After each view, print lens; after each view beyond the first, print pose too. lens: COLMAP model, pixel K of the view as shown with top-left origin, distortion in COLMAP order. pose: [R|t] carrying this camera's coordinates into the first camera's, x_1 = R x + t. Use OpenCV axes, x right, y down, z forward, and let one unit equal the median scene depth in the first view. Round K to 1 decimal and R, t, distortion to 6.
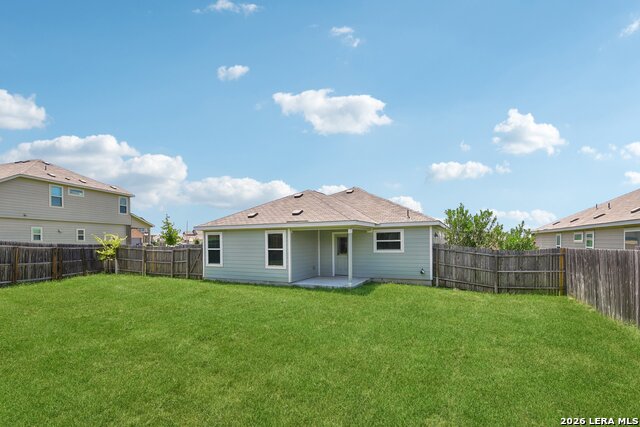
lens RADIAL K [[312.0, 0, 320.0], [0, 312.0, 213.5], [0, 0, 1]] dist [0.001333, 0.000134]
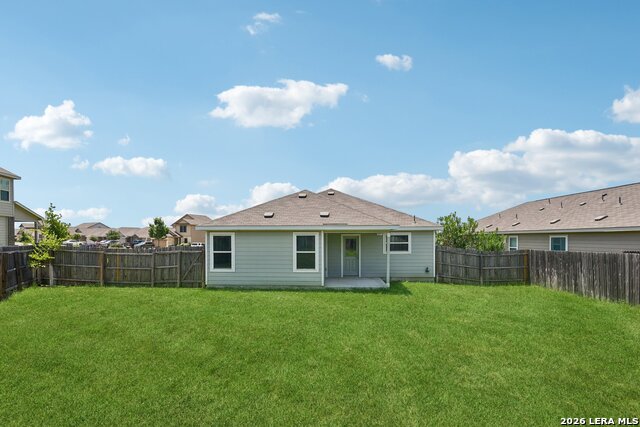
lens RADIAL K [[316.8, 0, 320.0], [0, 316.8, 213.5], [0, 0, 1]] dist [-0.001937, -0.000644]
pose [[0.921461, 0.036258, 0.386775, -0.477181], [-0.041471, 0.999127, 0.005139, -0.011121], [-0.386251, -0.020775, 0.922160, 0.080416]]
